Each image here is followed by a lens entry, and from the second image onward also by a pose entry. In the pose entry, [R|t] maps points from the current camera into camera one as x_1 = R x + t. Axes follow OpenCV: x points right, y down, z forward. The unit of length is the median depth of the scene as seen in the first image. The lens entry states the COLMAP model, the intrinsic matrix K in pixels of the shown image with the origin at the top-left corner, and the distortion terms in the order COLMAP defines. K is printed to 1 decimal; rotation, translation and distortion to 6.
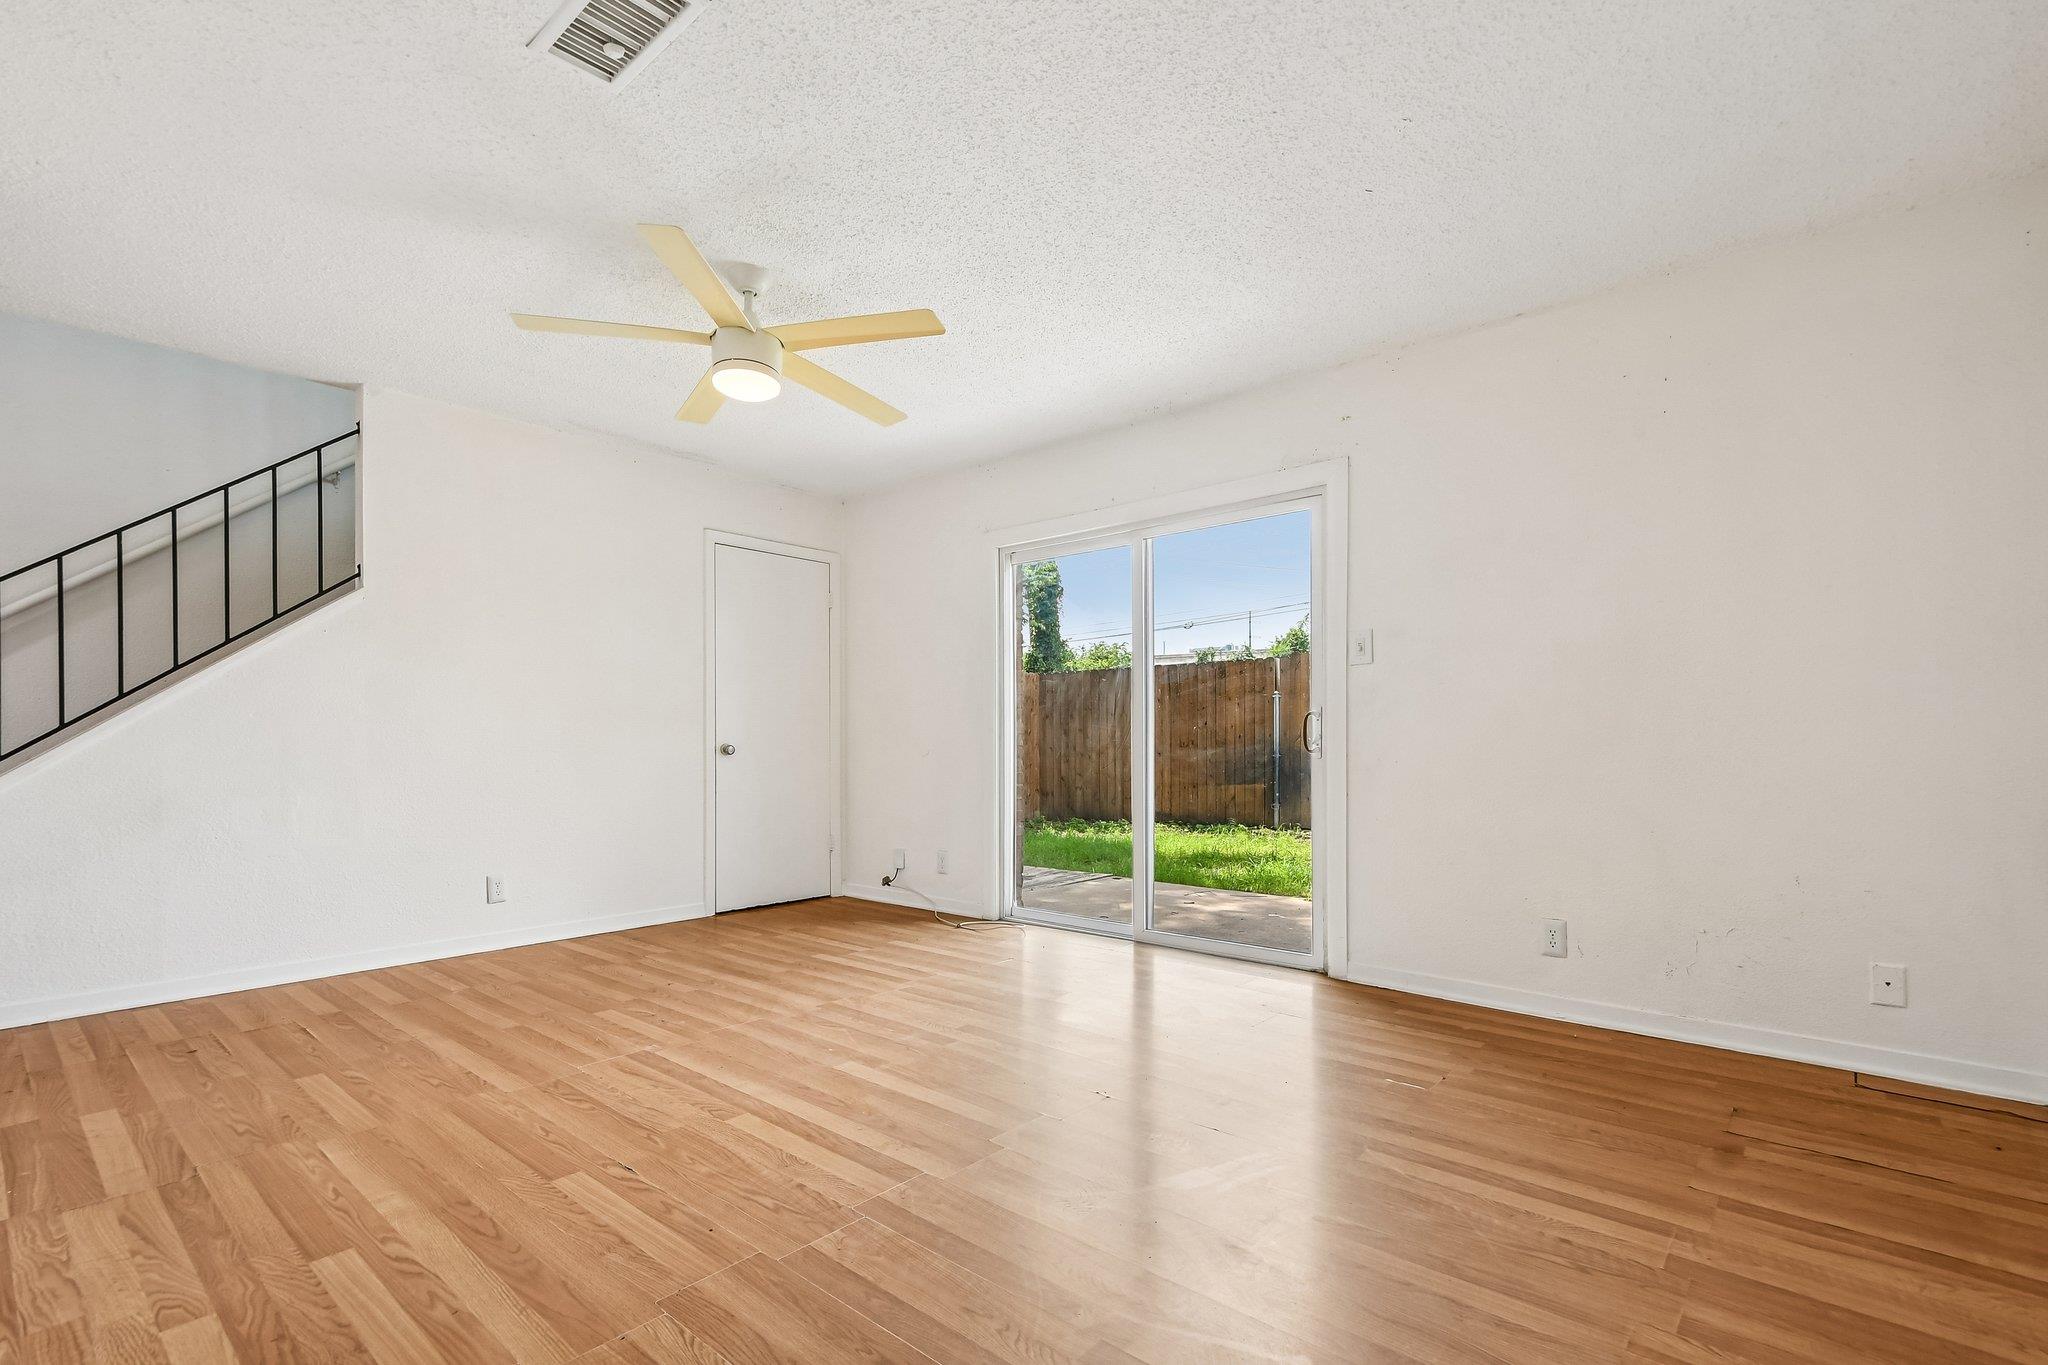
lens RADIAL K [[913.6, 0, 1022.0], [0, 913.6, 749.7], [0, 0, 1]] dist [0.013224, -0.000898]
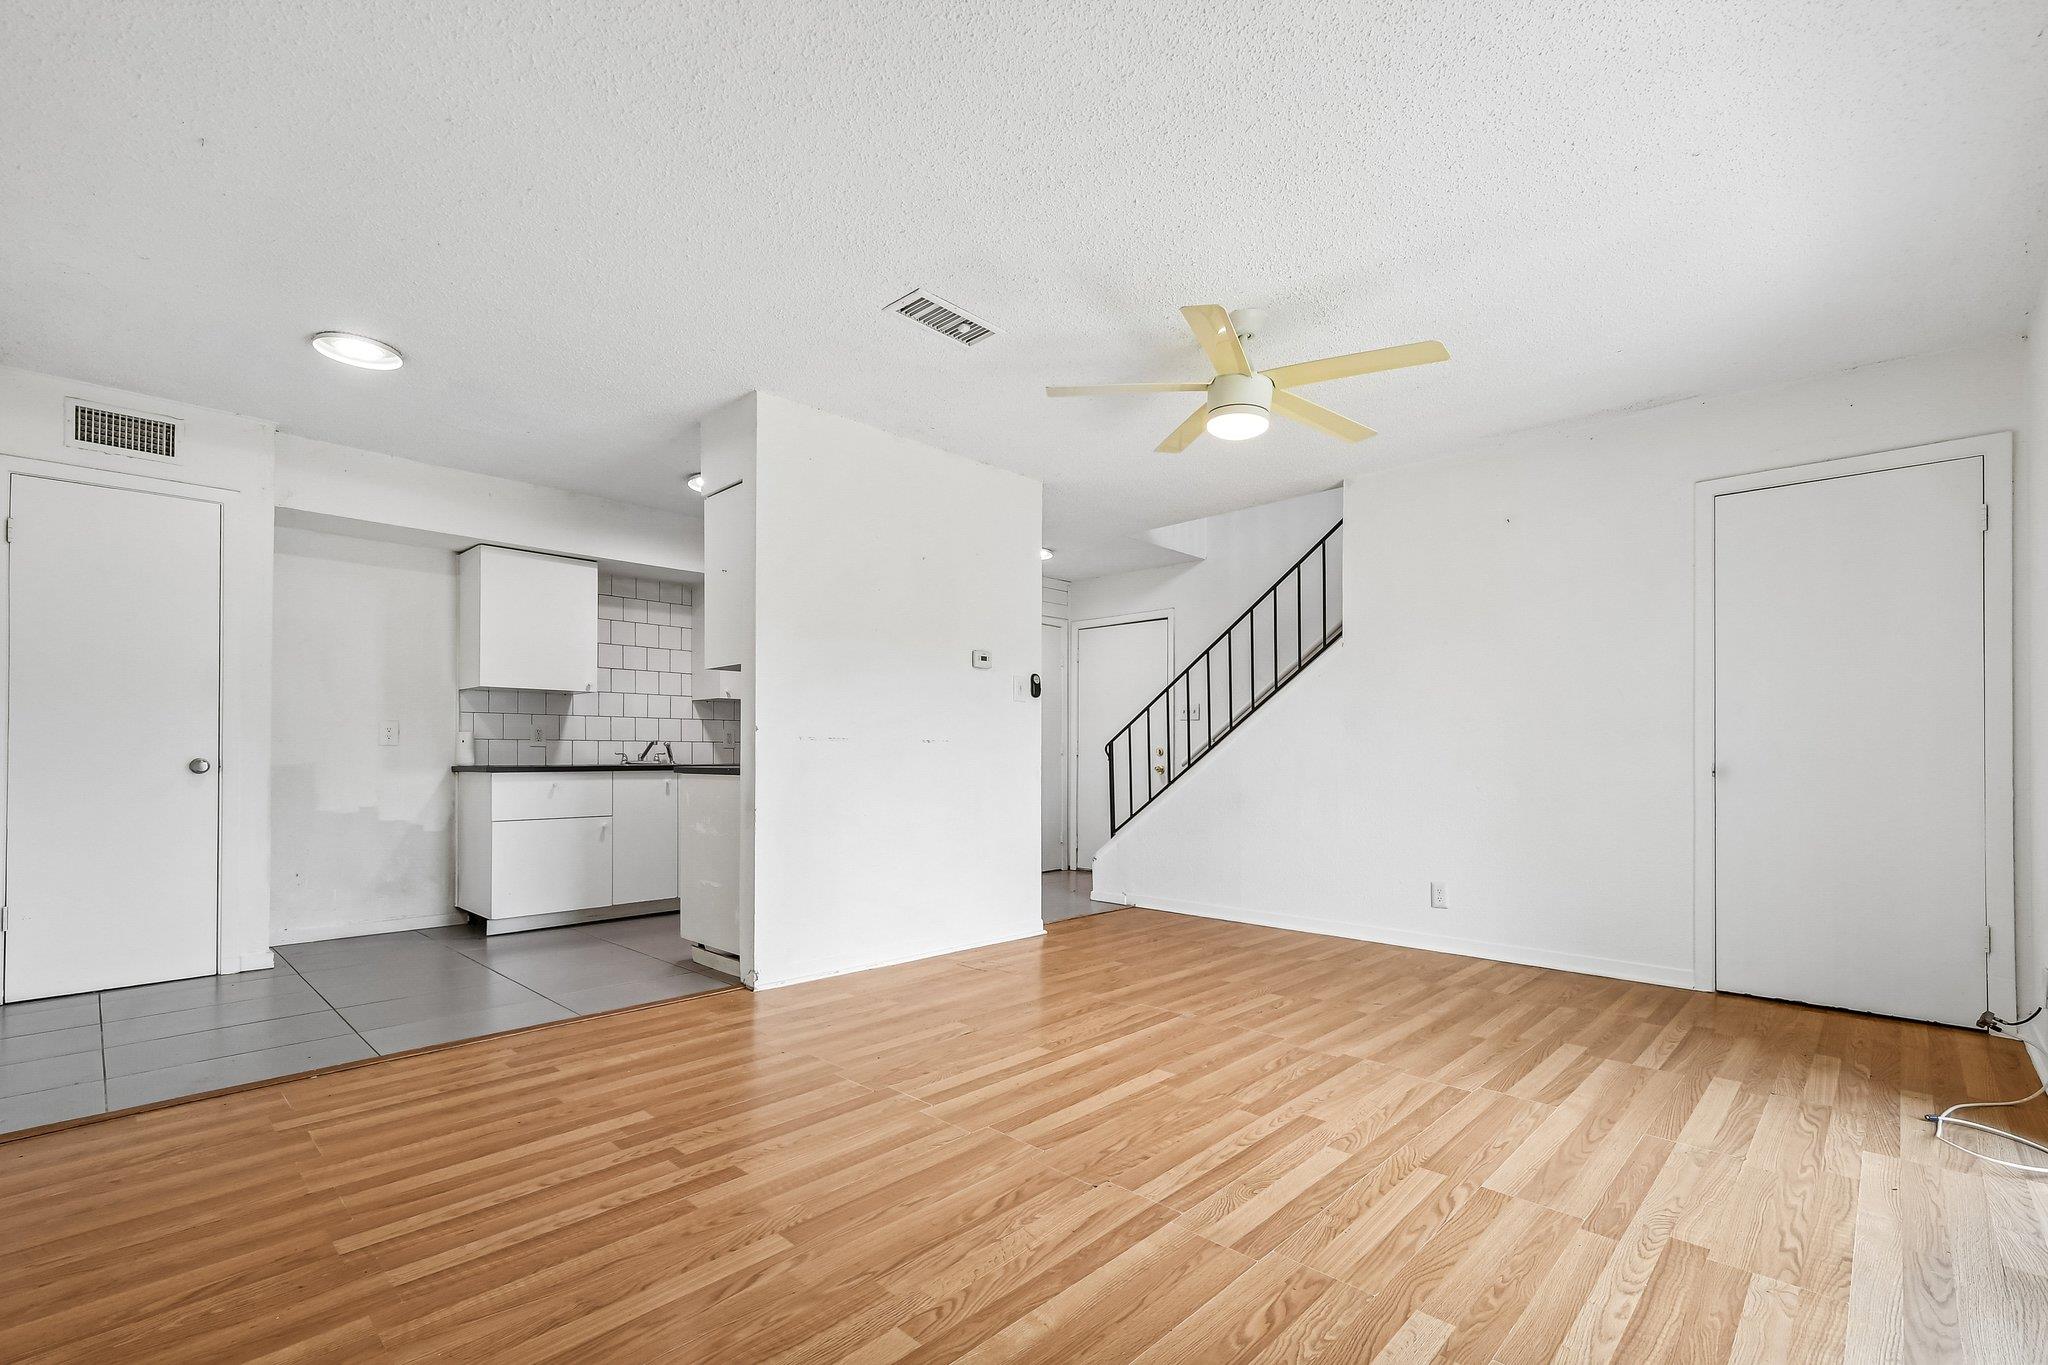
lens RADIAL K [[913.6, 0, 1022.0], [0, 913.6, 749.7], [0, 0, 1]] dist [0.013224, -0.000898]
pose [[-0.054985, -0.005419, -0.998472, 0.806609], [-0.007813, 0.999957, -0.004997, -0.020913], [0.998457, 0.007526, -0.055025, 0.821423]]
